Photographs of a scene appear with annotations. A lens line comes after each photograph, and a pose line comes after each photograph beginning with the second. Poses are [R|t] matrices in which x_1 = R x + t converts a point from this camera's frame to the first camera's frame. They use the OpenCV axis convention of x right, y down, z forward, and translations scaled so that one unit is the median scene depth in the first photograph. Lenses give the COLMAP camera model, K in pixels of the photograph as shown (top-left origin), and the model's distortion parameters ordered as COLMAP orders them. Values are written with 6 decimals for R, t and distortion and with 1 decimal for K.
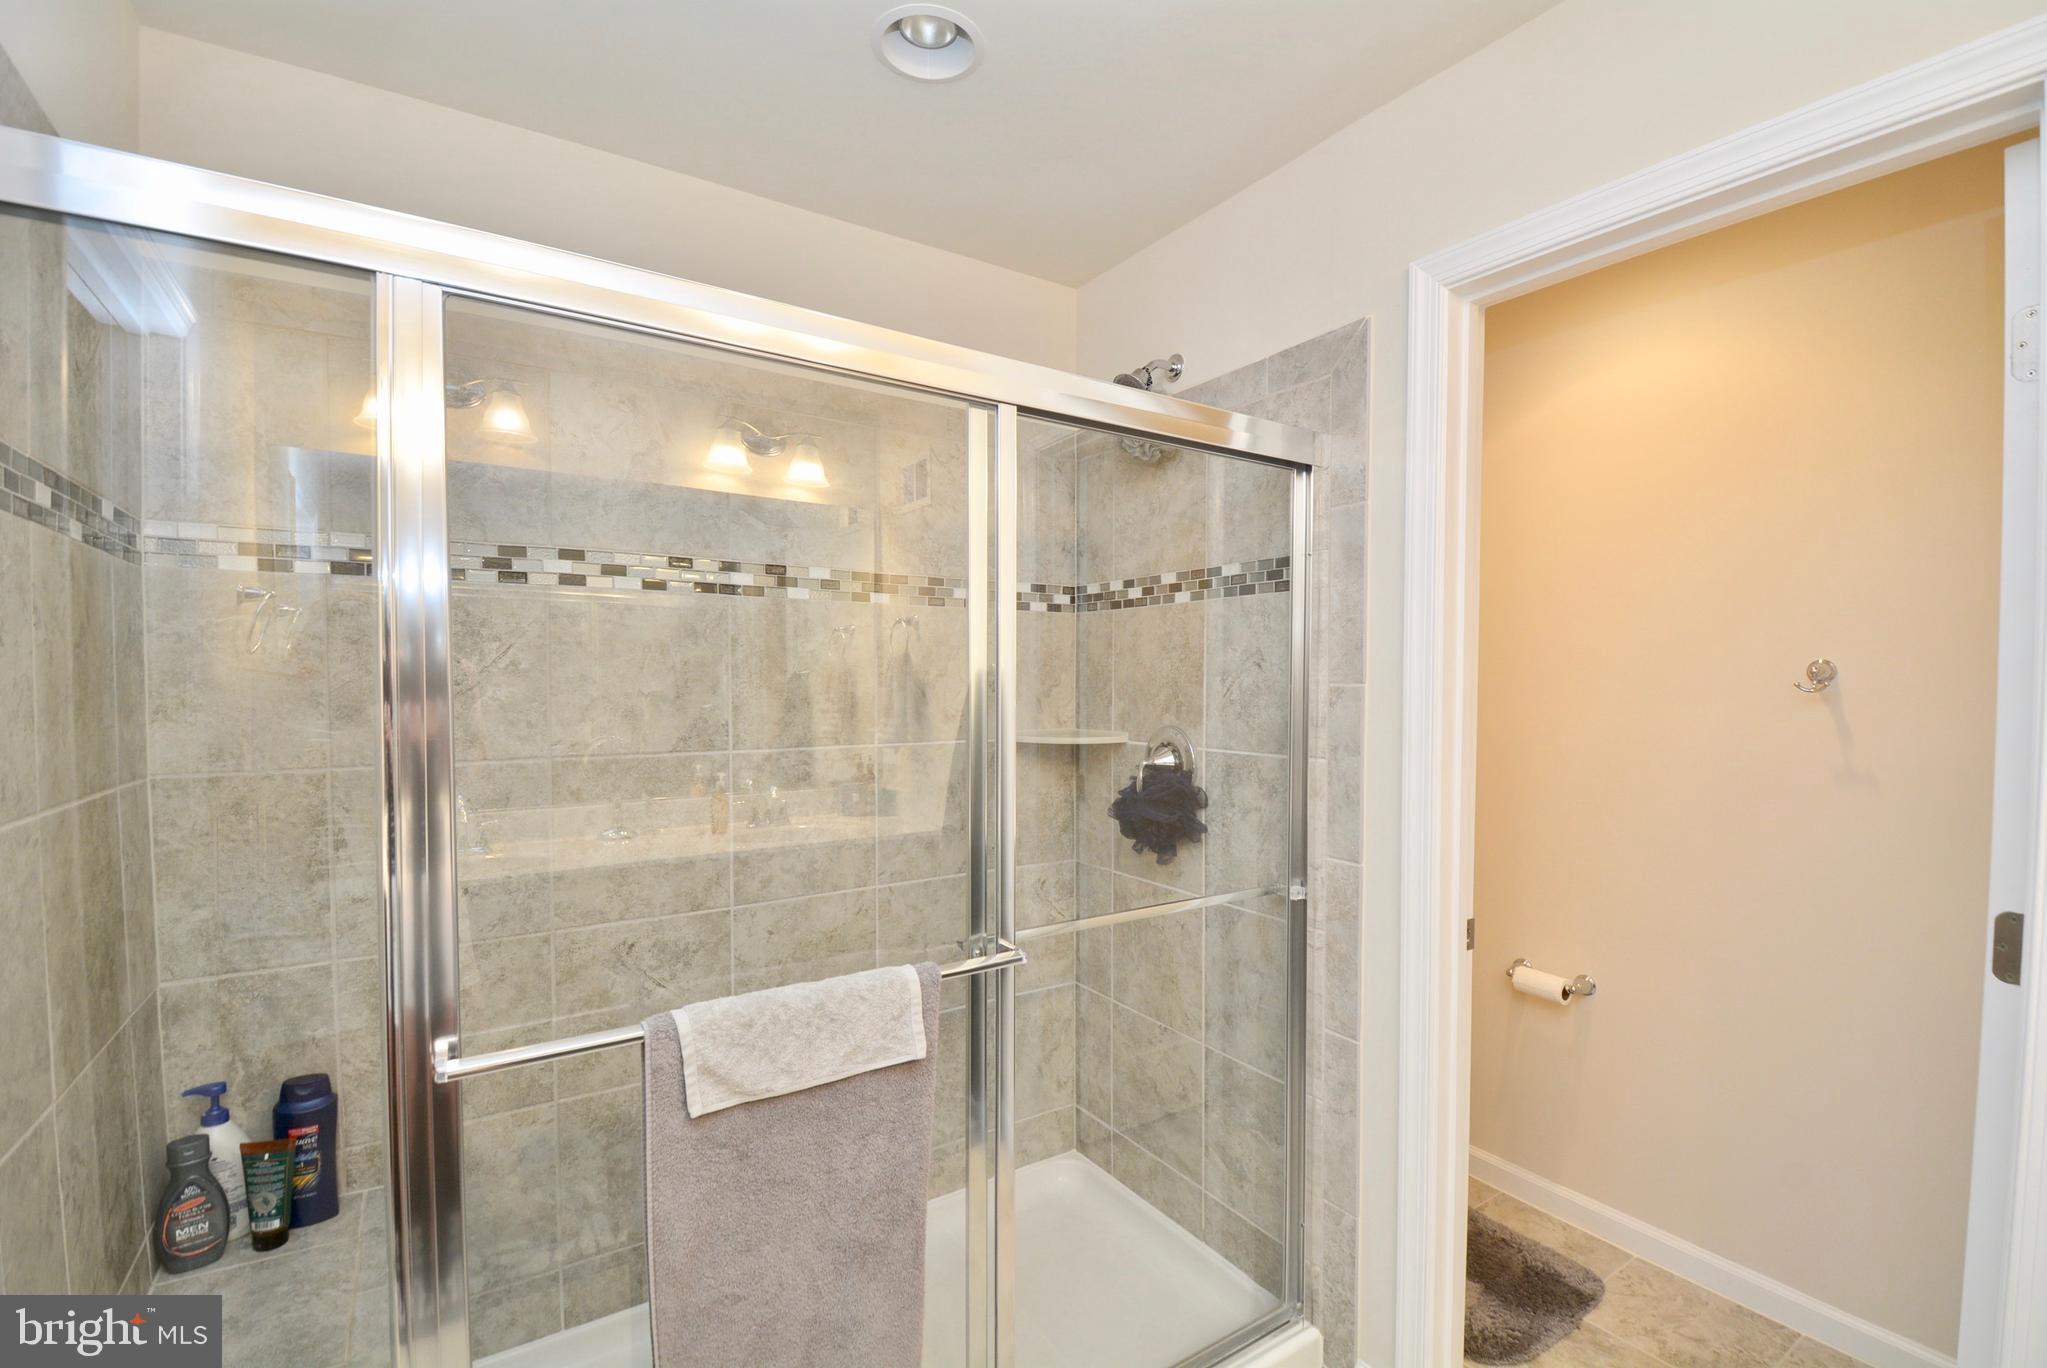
lens RADIAL K [[895.4, 0, 1027.7], [0, 895.4, 715.7], [0, 0, 1]] dist [0.007936, -0.017080]
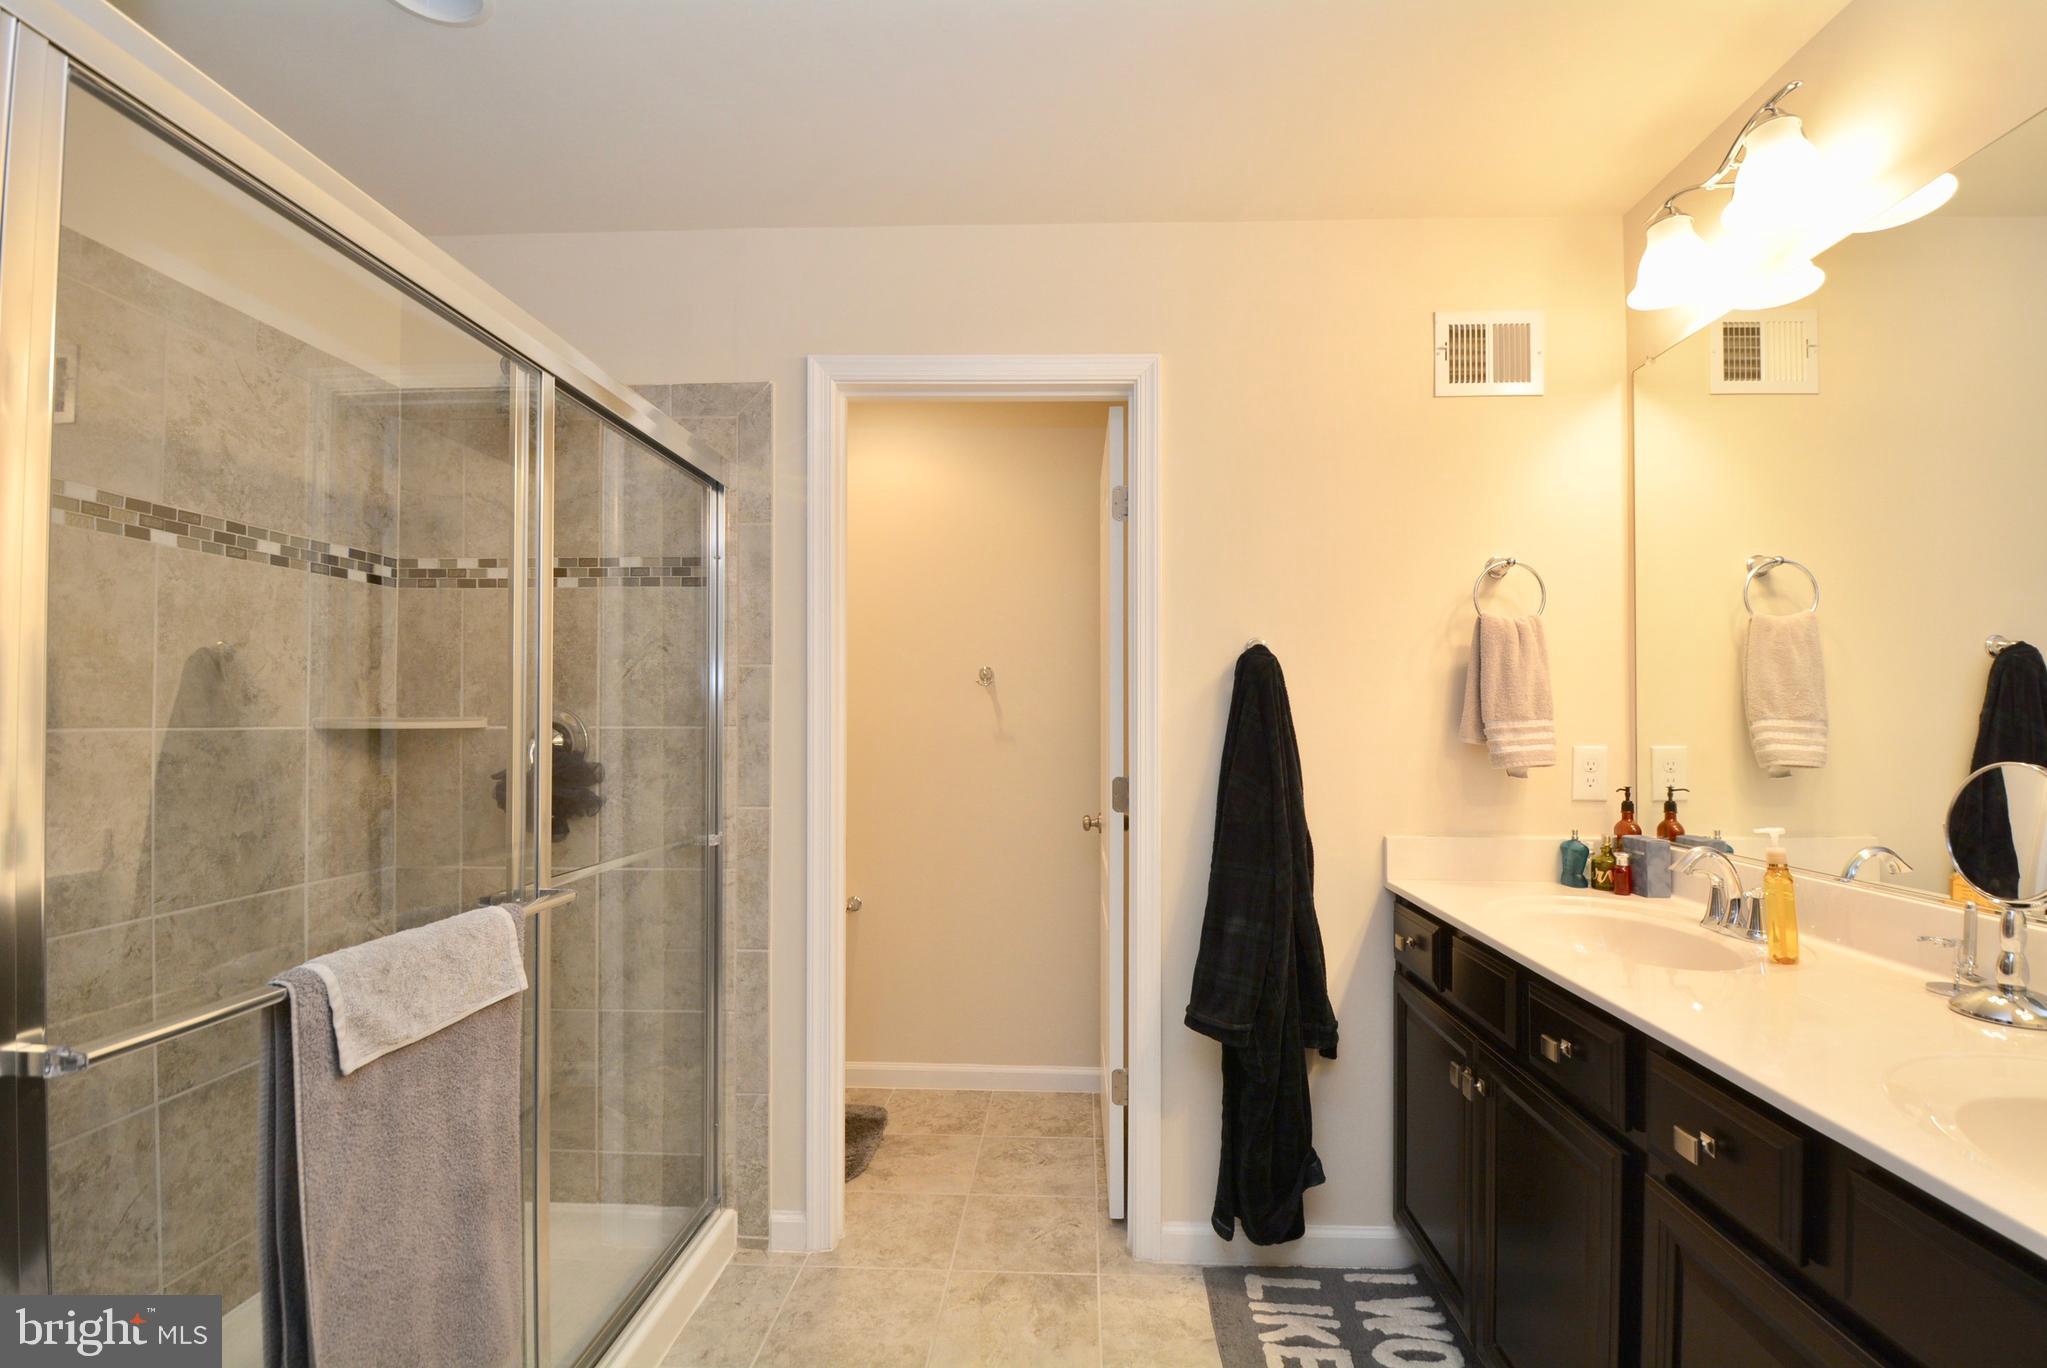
lens RADIAL K [[895.4, 0, 1051.6], [0, 895.4, 715.6], [0, 0, 1]] dist [0.007936, -0.017080]
pose [[0.589483, 0.001872, 0.807778, -0.371744], [0.029908, 0.999261, -0.024141, 0.070487], [-0.807227, 0.038389, 0.588992, -0.064819]]
